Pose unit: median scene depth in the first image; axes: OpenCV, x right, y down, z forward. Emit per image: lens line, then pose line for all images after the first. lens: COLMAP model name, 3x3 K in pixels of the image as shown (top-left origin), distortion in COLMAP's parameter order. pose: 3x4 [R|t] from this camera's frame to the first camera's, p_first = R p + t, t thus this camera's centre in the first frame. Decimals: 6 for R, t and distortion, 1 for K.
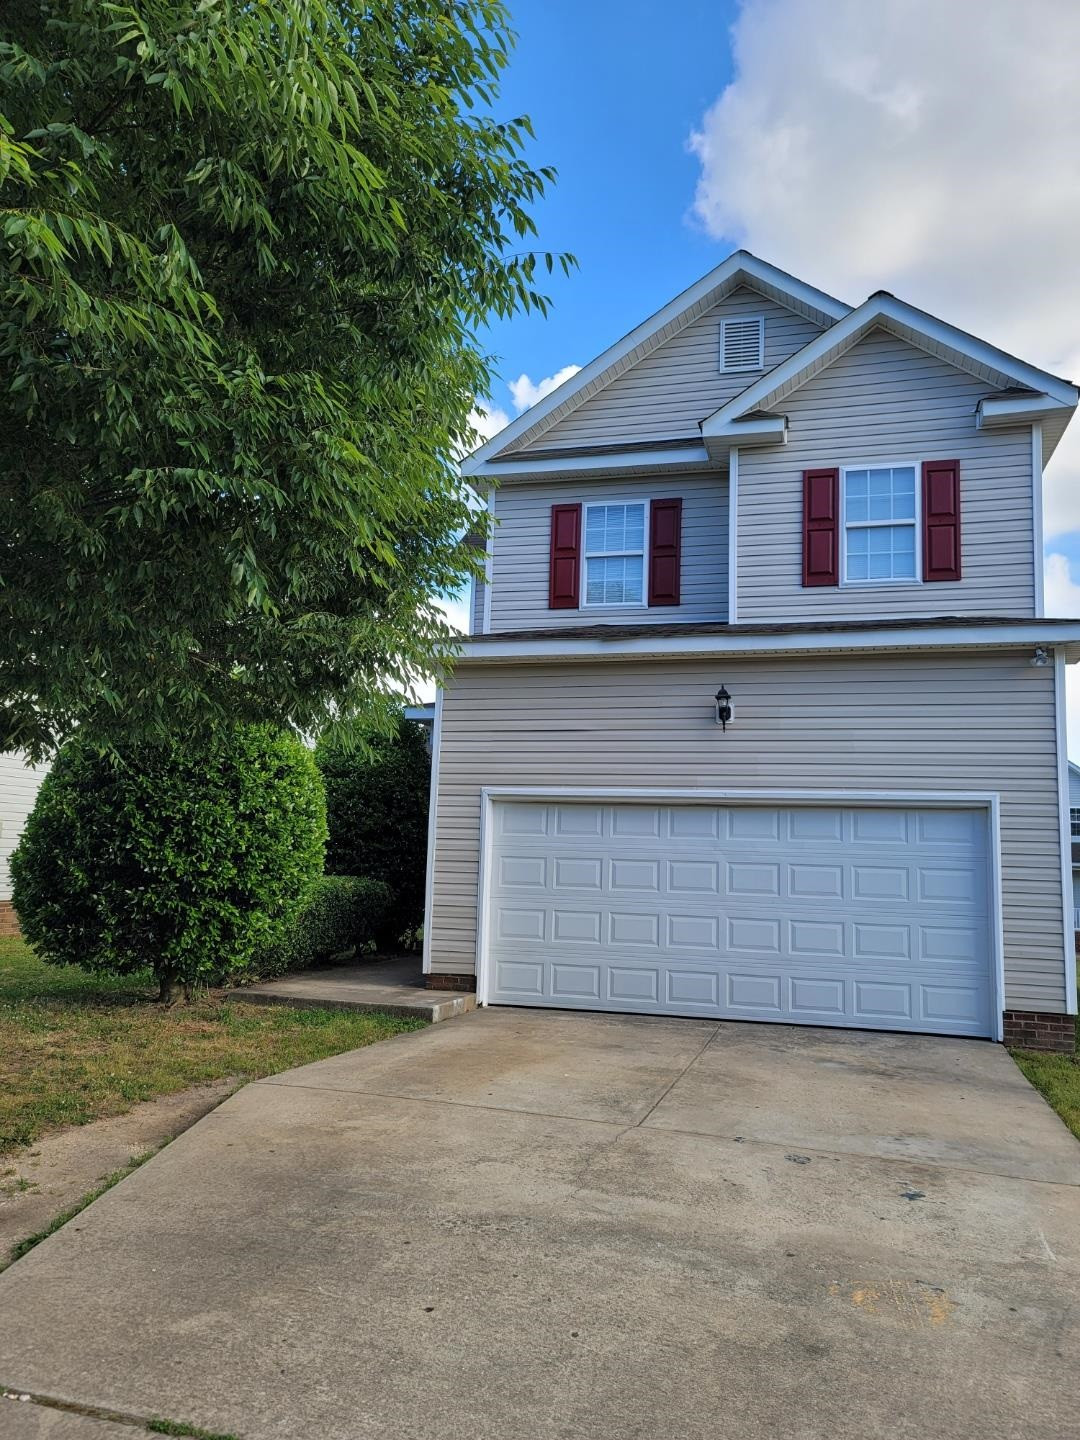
lens RADIAL K [[1039.5, 0, 540.0], [0, 1039.5, 720.0], [0, 0, 1]] dist [0.044278, -0.055726]
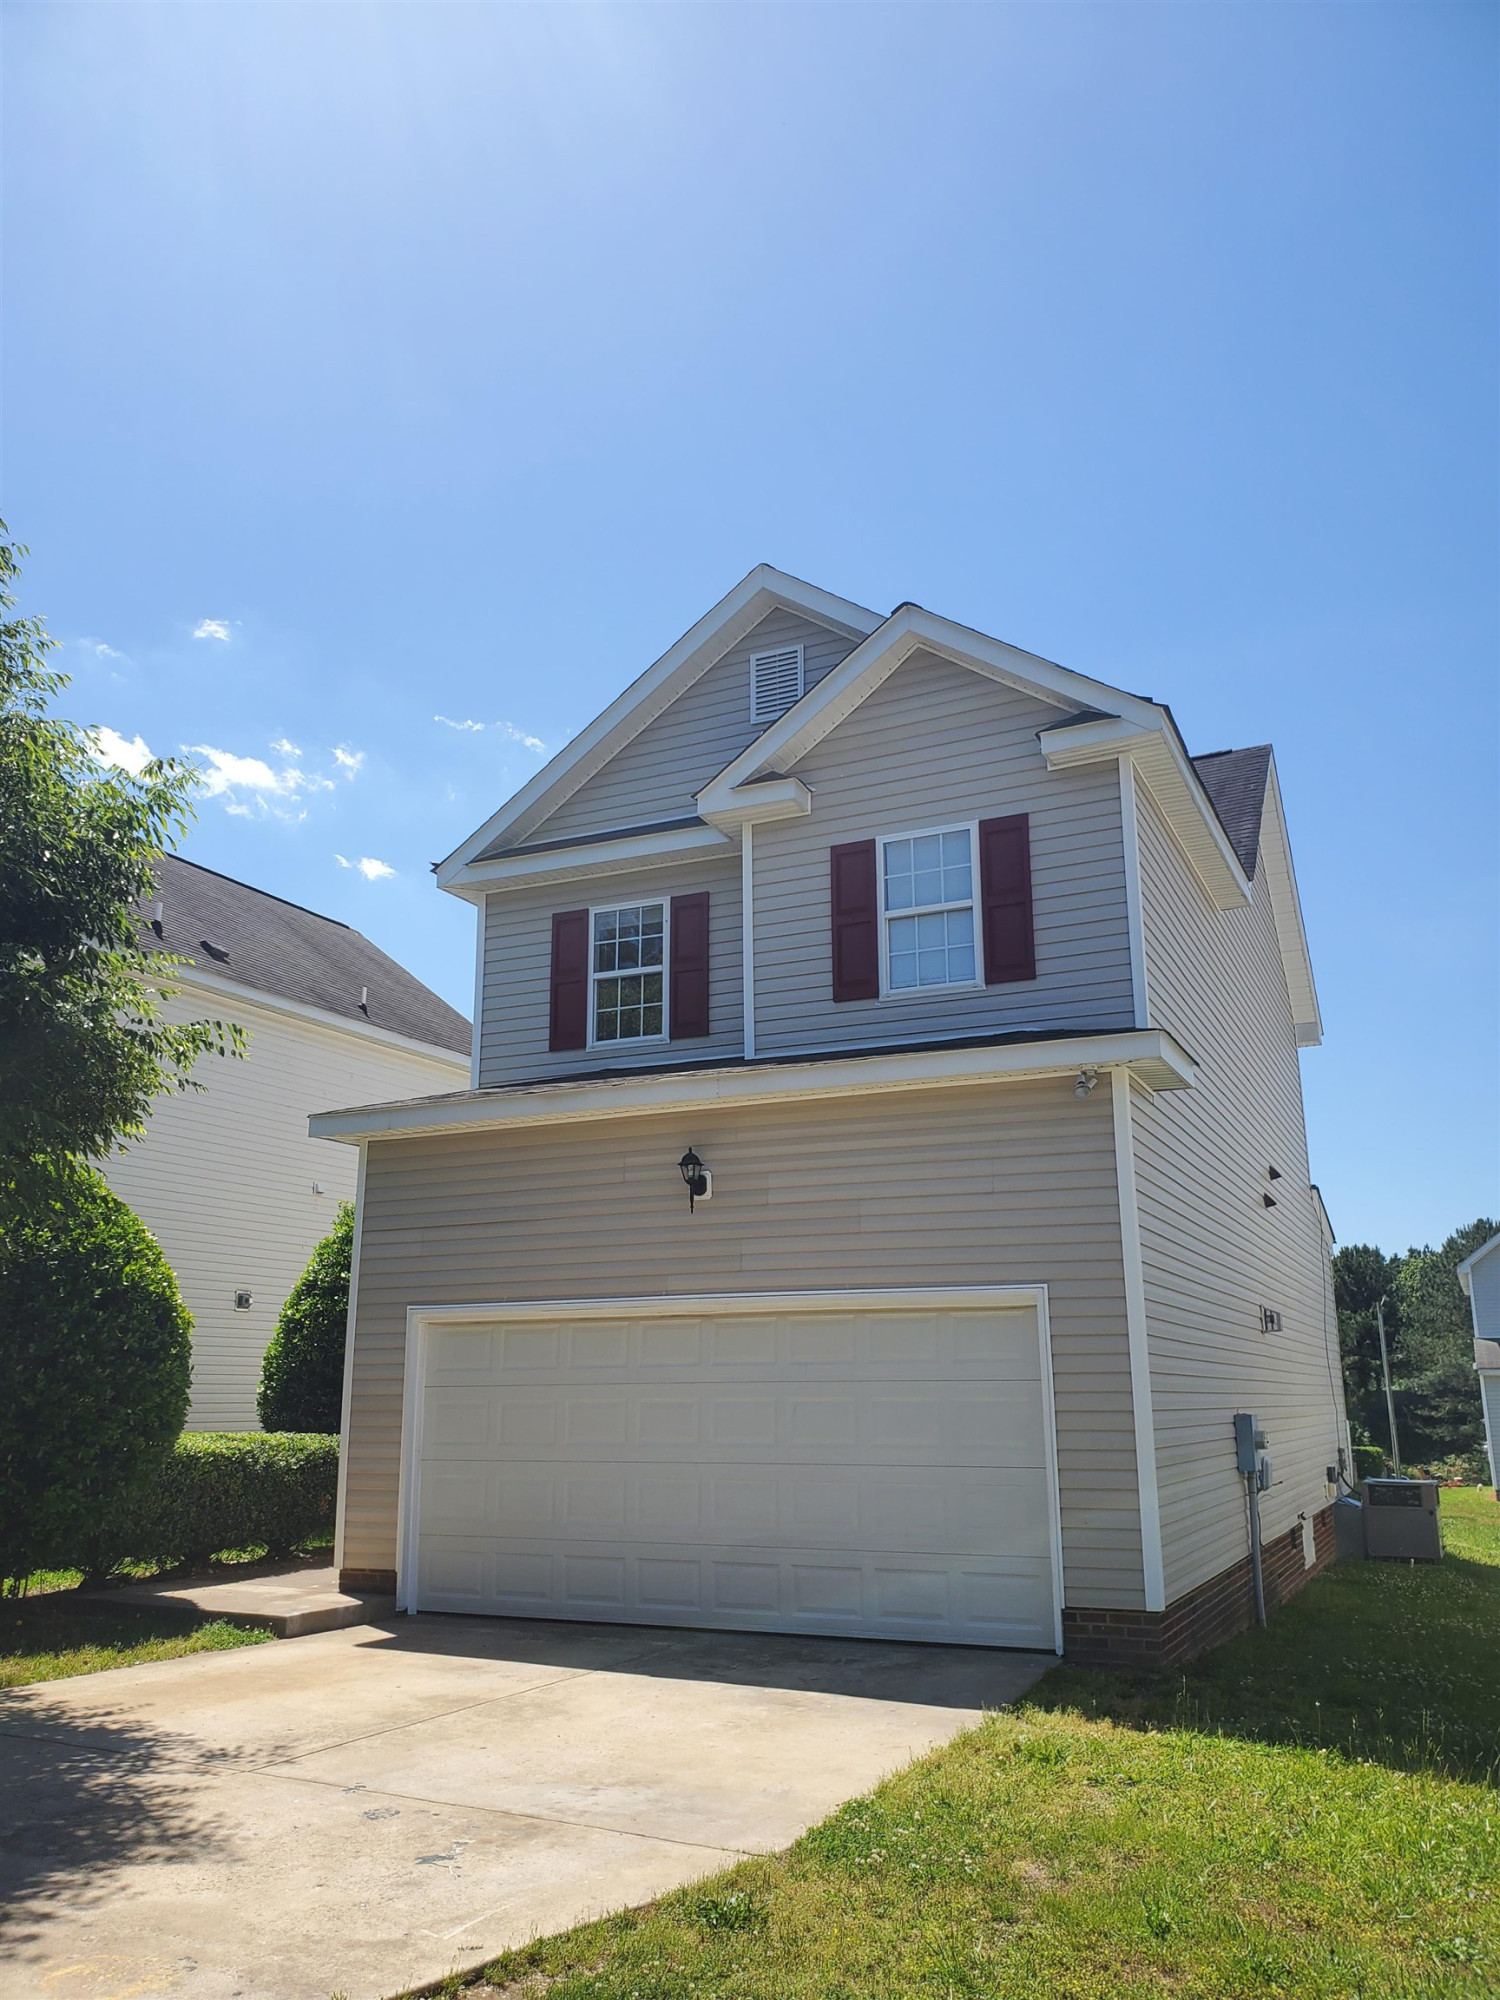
lens RADIAL K [[1527.6, 0, 750.0], [0, 1527.6, 1000.0], [0, 0, 1]] dist [0.112845, -0.079543]
pose [[0.983954, -0.075512, -0.161655, 0.436597], [0.056081, 0.990998, -0.121562, -0.002969], [0.169380, 0.110546, 0.979332, -0.071225]]
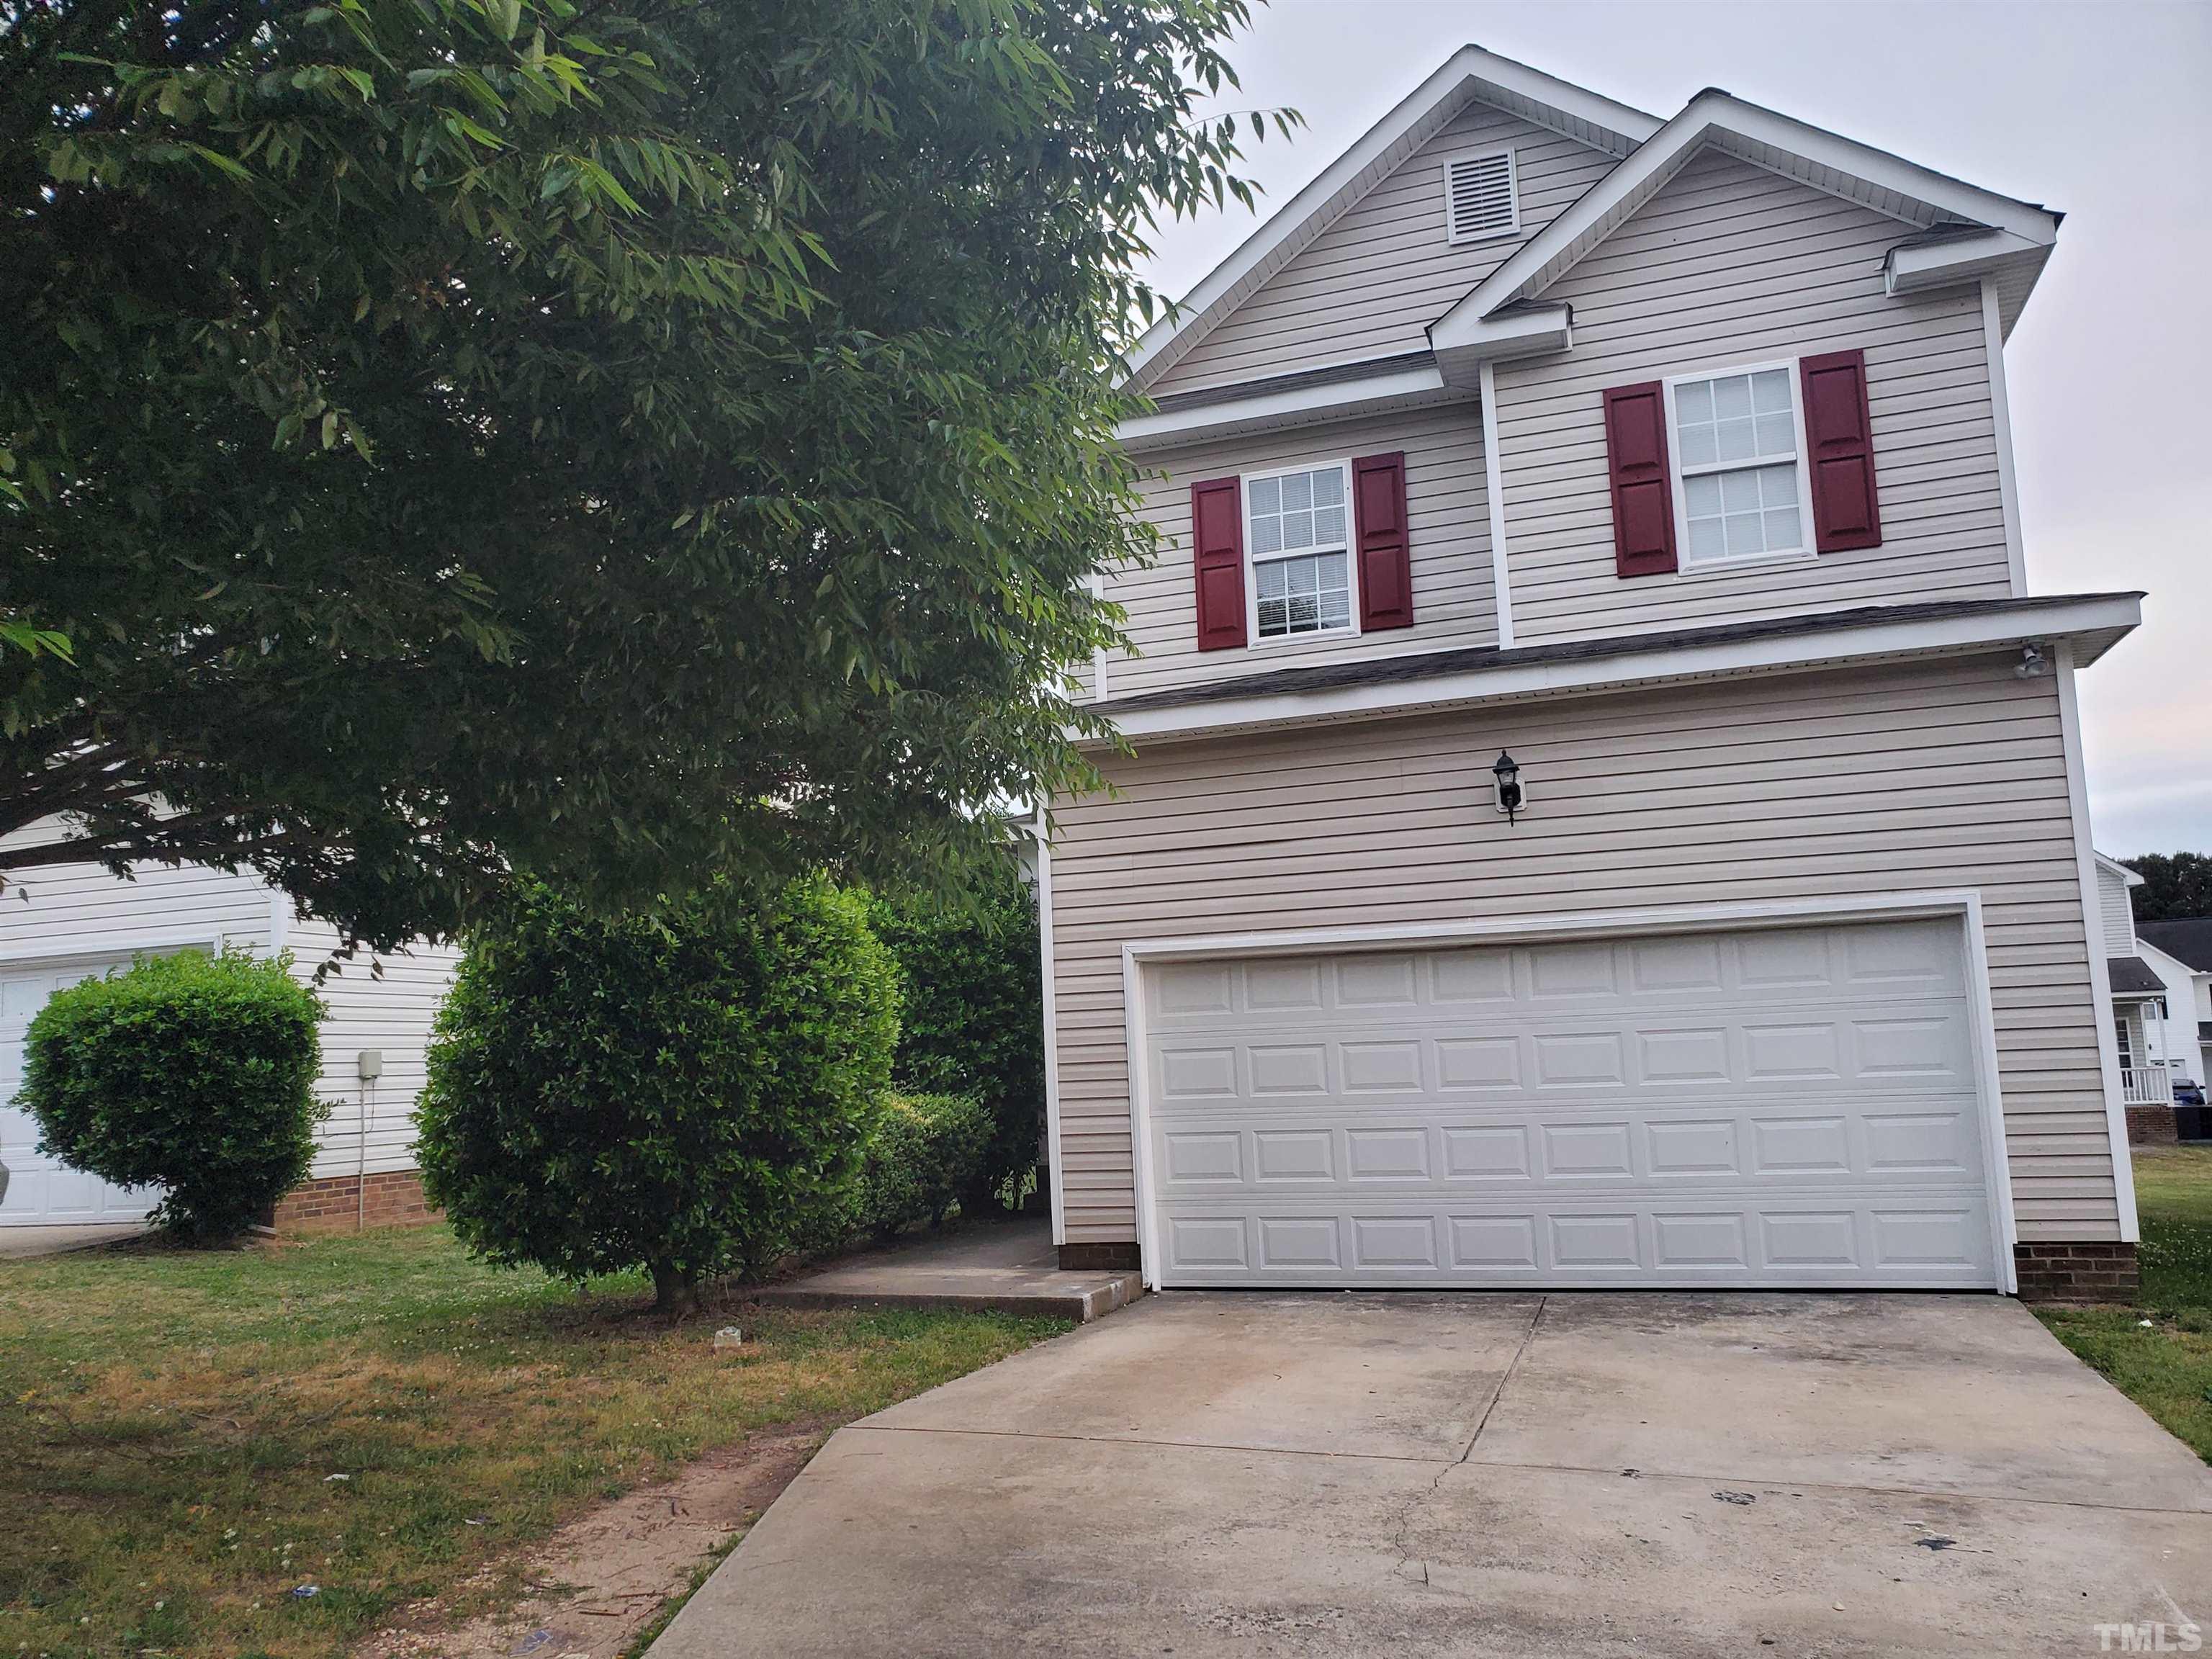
lens RADIAL K [[1694.6, 0, 1027.3], [0, 1694.6, 842.9], [0, 0, 1]] dist [-0.010779, -0.003981]
pose [[0.994164, -0.079199, -0.073249, -0.038912], [0.079742, 0.996805, 0.004518, -0.006141], [0.072657, -0.010332, 0.997303, -0.021016]]
